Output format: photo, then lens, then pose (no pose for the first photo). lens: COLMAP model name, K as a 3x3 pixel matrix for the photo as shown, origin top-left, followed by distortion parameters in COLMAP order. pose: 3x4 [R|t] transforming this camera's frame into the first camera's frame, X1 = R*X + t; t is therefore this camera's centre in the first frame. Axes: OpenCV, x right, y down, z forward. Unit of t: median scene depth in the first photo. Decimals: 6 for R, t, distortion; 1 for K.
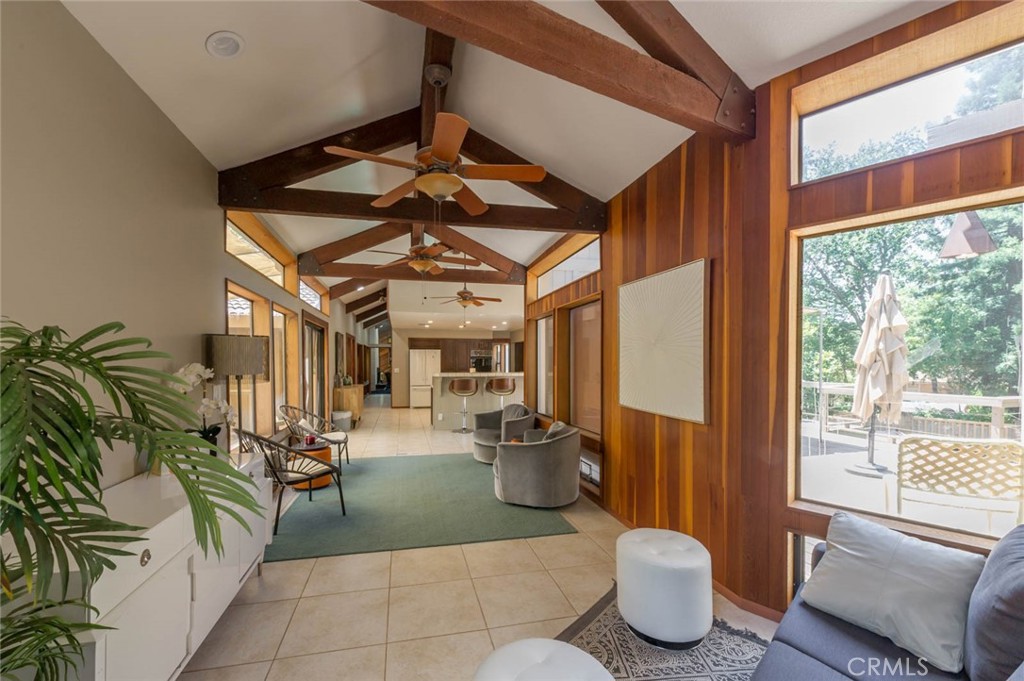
lens RADIAL K [[416.8, 0, 484.6], [0, 416.8, 363.0], [0, 0, 1]] dist [0.000291, -0.000022]
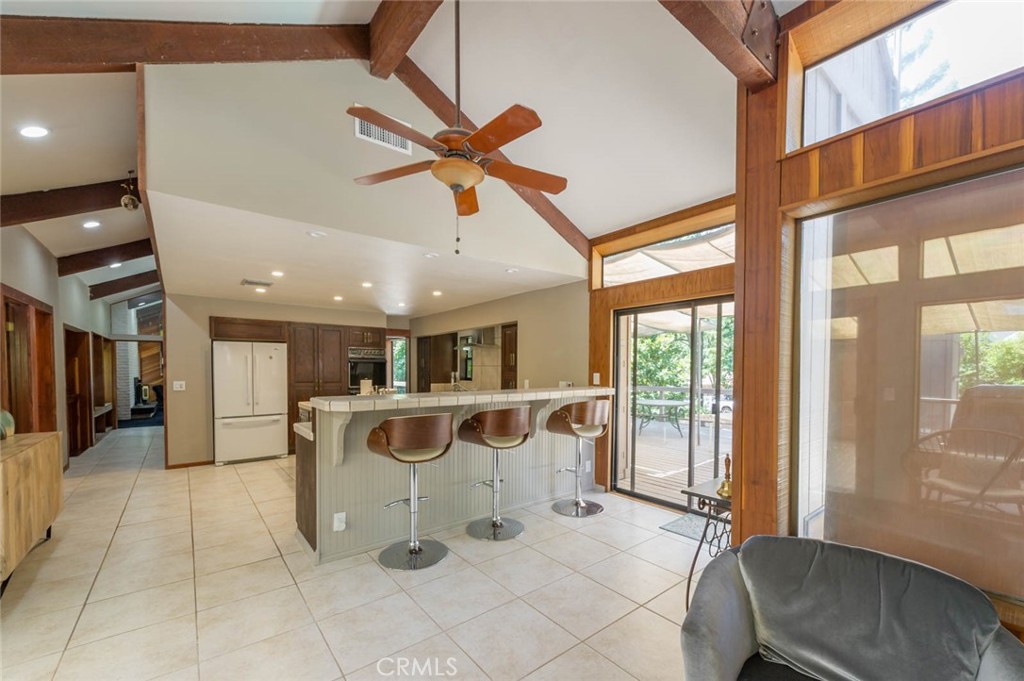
lens RADIAL K [[420.8, 0, 510.8], [0, 420.8, 376.3], [0, 0, 1]] dist [0.000655, -0.000037]
pose [[0.893638, -0.006955, 0.448735, -0.137354], [-0.000117, 0.999876, 0.015730, -0.000248], [-0.448789, -0.014109, 0.893527, 0.624871]]
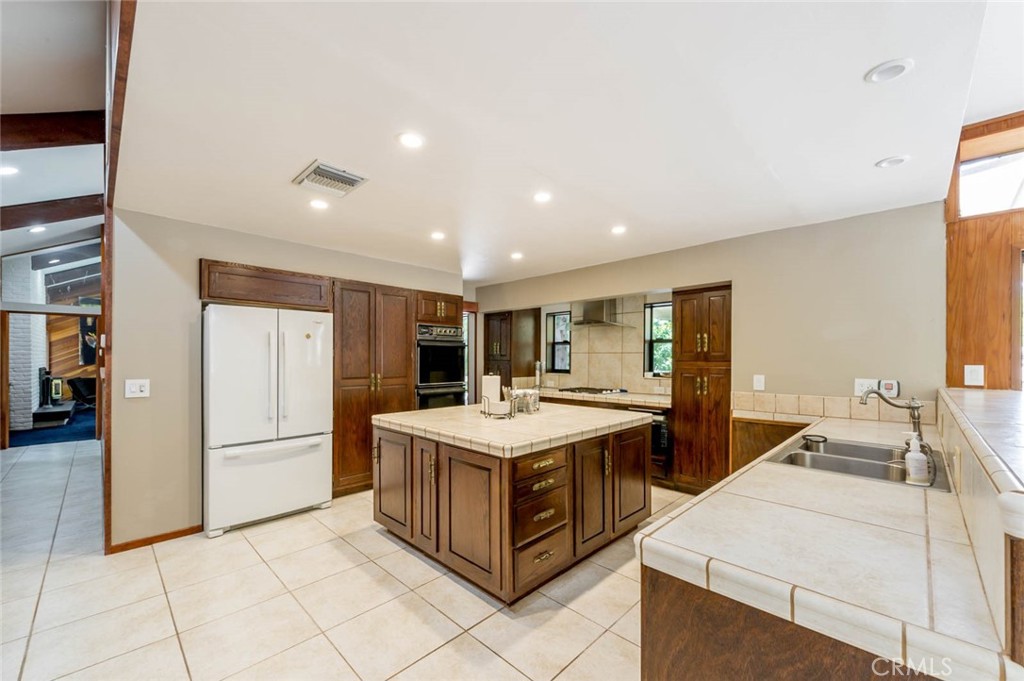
lens RADIAL K [[412.2, 0, 512.6], [0, 412.2, 356.1], [0, 0, 1]] dist [0.004027, 0.000151]
pose [[0.832527, 0.004276, 0.553968, -0.243369], [-0.002307, 0.999988, -0.004253, -0.000579], [-0.553980, 0.002263, 0.832527, 1.015961]]
